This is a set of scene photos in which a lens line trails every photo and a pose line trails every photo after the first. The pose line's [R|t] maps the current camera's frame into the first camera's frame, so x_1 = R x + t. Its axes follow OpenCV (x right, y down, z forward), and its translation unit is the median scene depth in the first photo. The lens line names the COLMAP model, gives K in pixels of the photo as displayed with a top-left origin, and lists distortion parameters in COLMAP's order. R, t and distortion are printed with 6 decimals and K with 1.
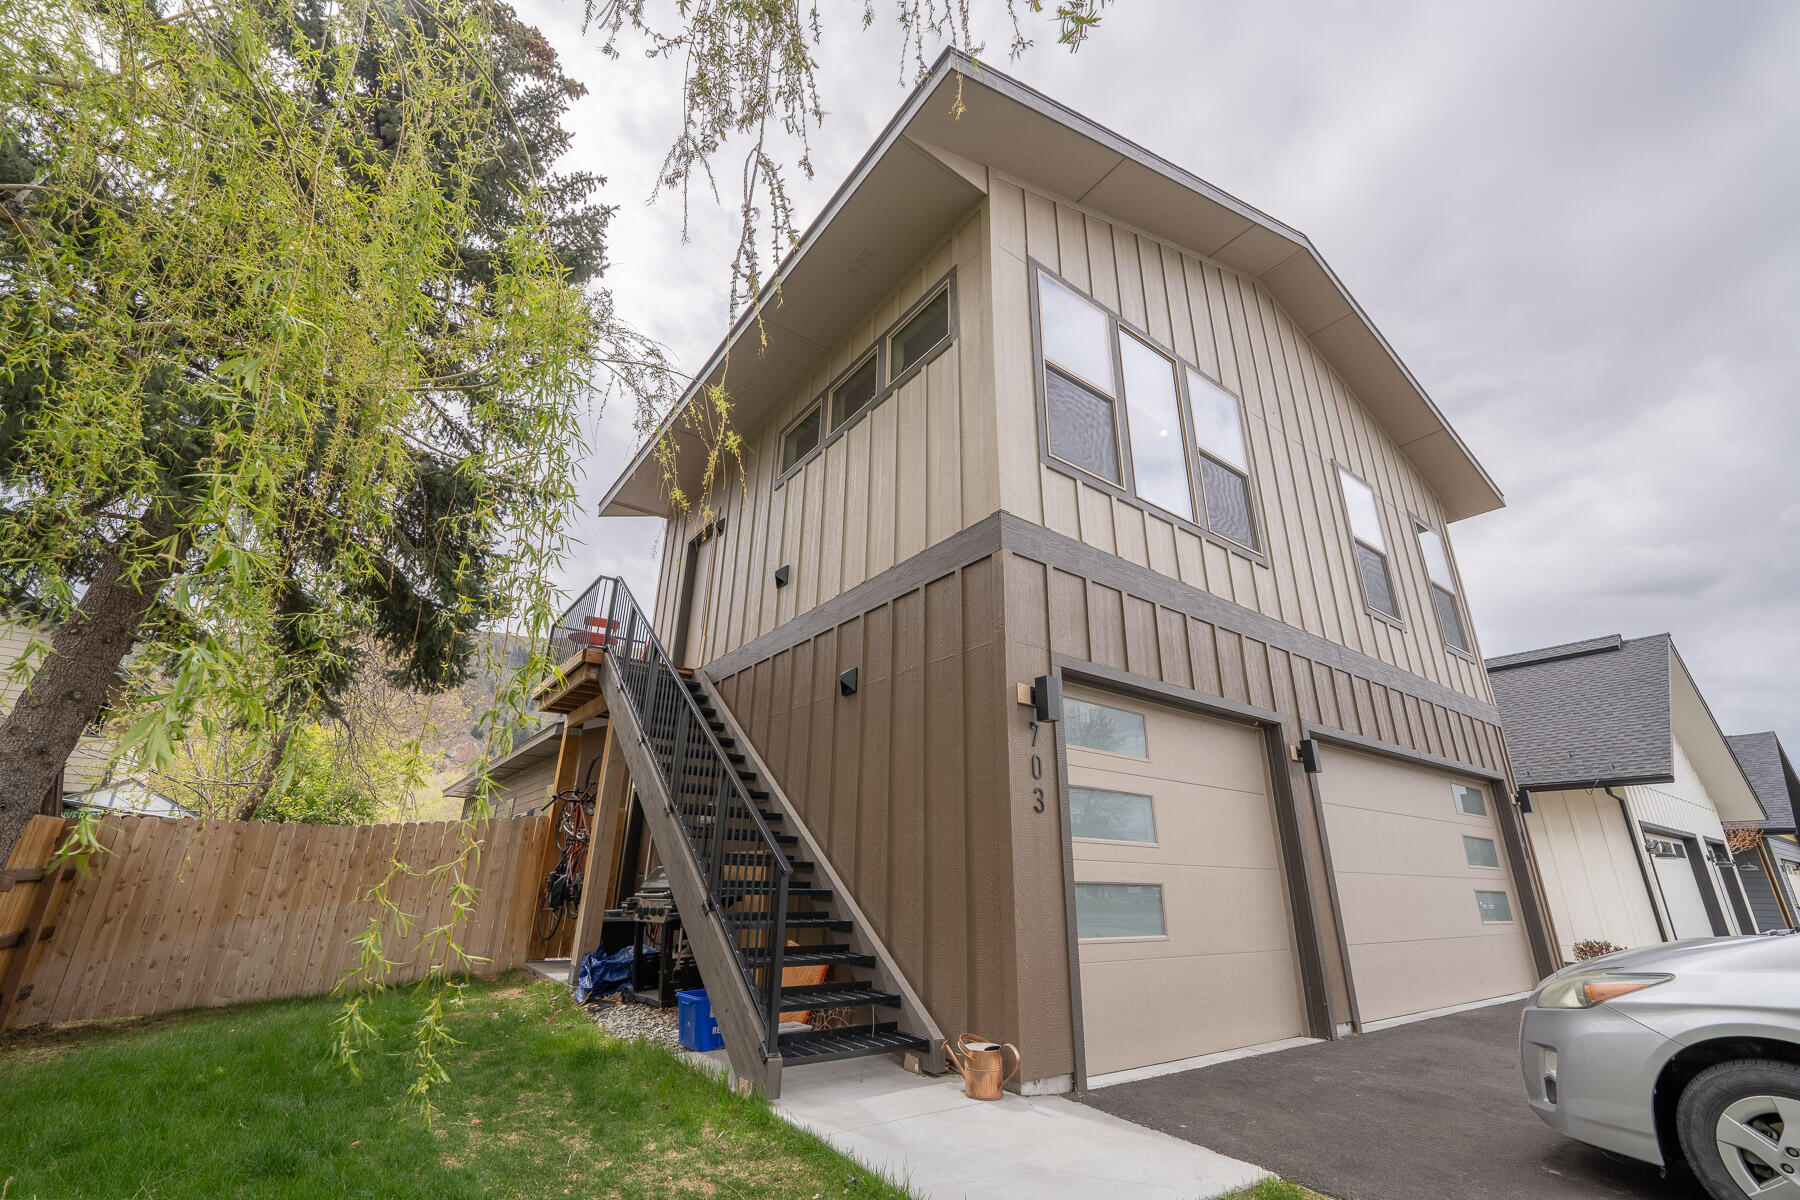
lens RADIAL K [[732.4, 0, 882.4], [0, 732.4, 602.4], [0, 0, 1]] dist [-0.010878, 0.000237]
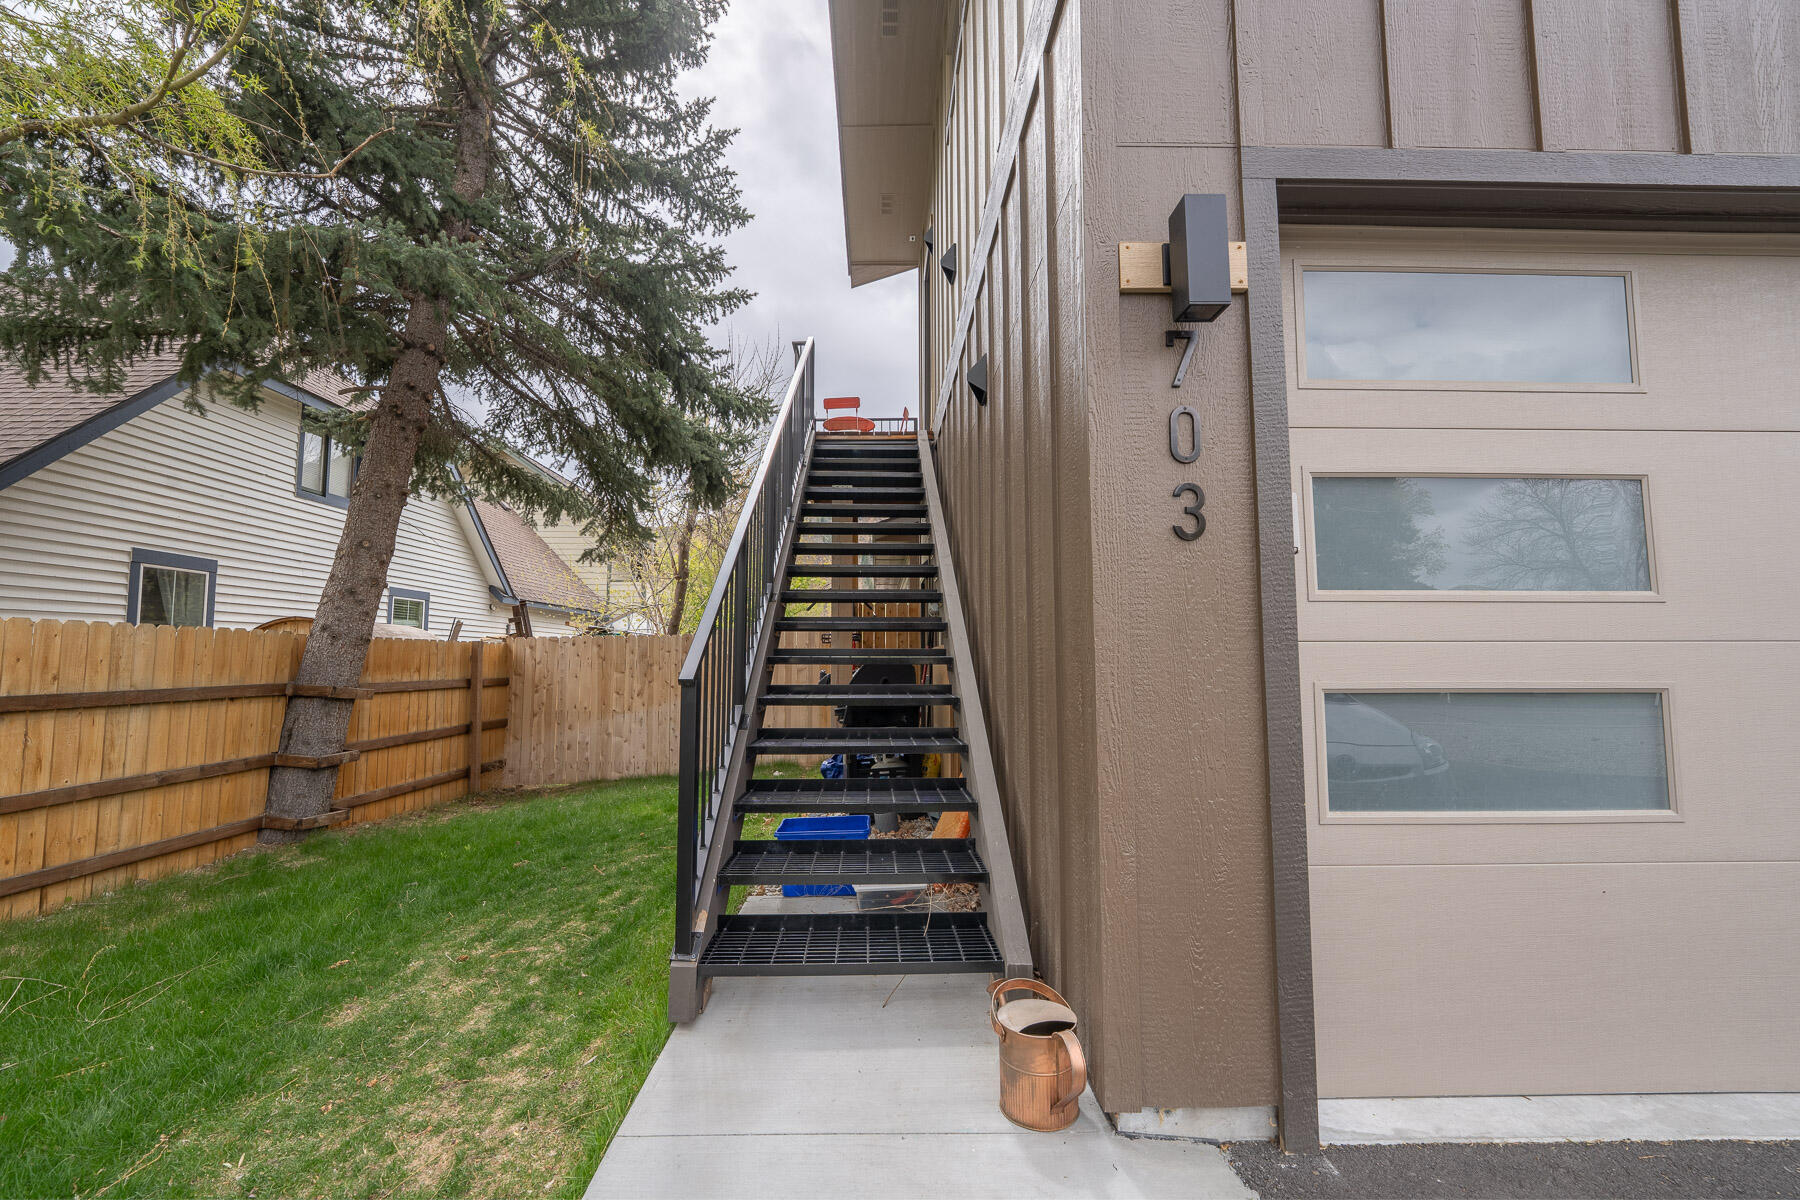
lens RADIAL K [[732.4, 0, 882.4], [0, 732.4, 602.4], [0, 0, 1]] dist [-0.010878, 0.000237]
pose [[0.820065, -0.068335, -0.568175, 0.262009], [0.220114, 0.954130, 0.202943, 0.169027], [0.528245, -0.291489, 0.797490, 0.480891]]
